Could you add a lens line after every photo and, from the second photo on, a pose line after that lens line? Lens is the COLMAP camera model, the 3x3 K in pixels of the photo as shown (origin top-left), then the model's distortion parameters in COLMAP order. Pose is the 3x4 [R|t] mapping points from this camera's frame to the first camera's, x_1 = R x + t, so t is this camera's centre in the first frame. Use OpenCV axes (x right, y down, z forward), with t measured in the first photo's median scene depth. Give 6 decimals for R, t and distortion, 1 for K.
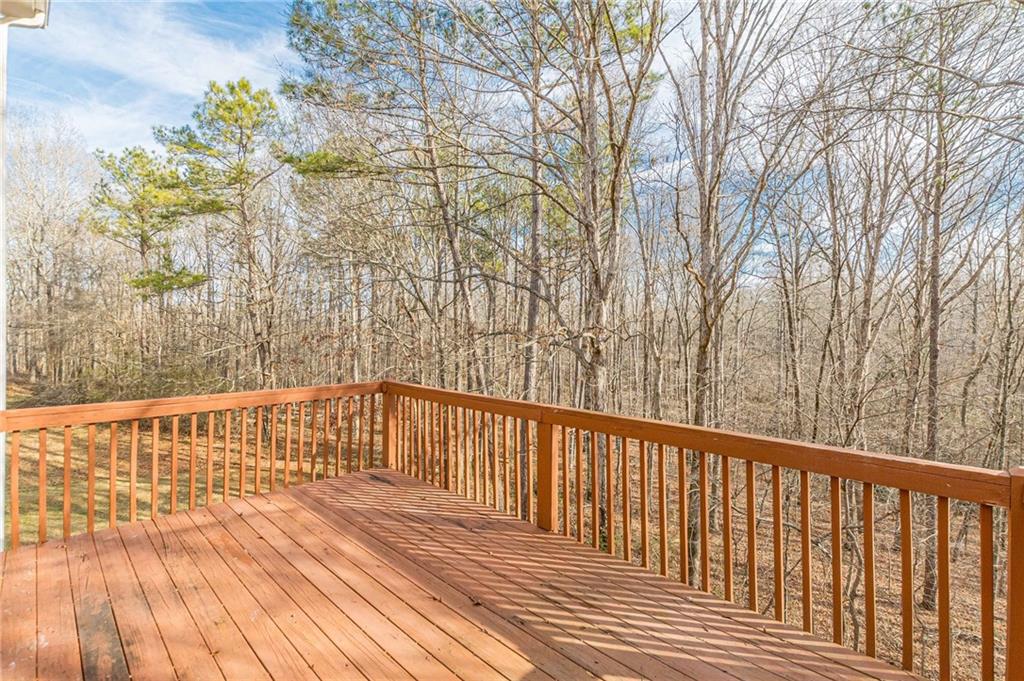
lens RADIAL K [[473.6, 0, 510.2], [0, 473.6, 351.1], [0, 0, 1]] dist [0.015370, 0.000543]
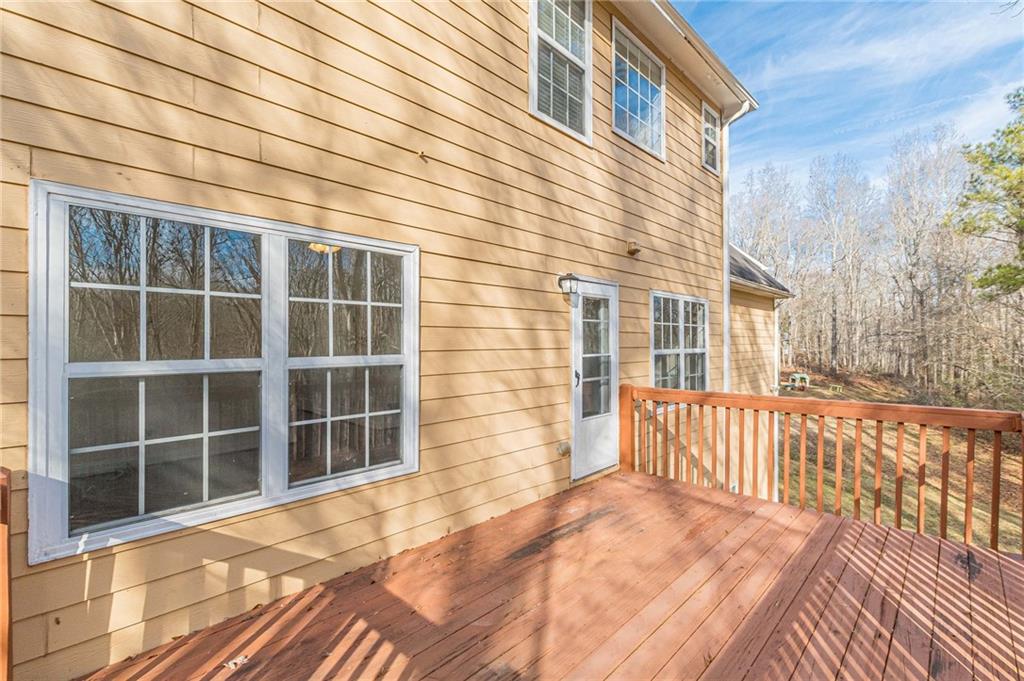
lens RADIAL K [[473.6, 0, 510.2], [0, 473.6, 351.1], [0, 0, 1]] dist [0.015370, 0.000543]
pose [[0.020822, 0.028946, -0.999364, 0.443887], [-0.037082, 0.998915, 0.028160, -0.019271], [0.999095, 0.036472, 0.021873, 0.424683]]
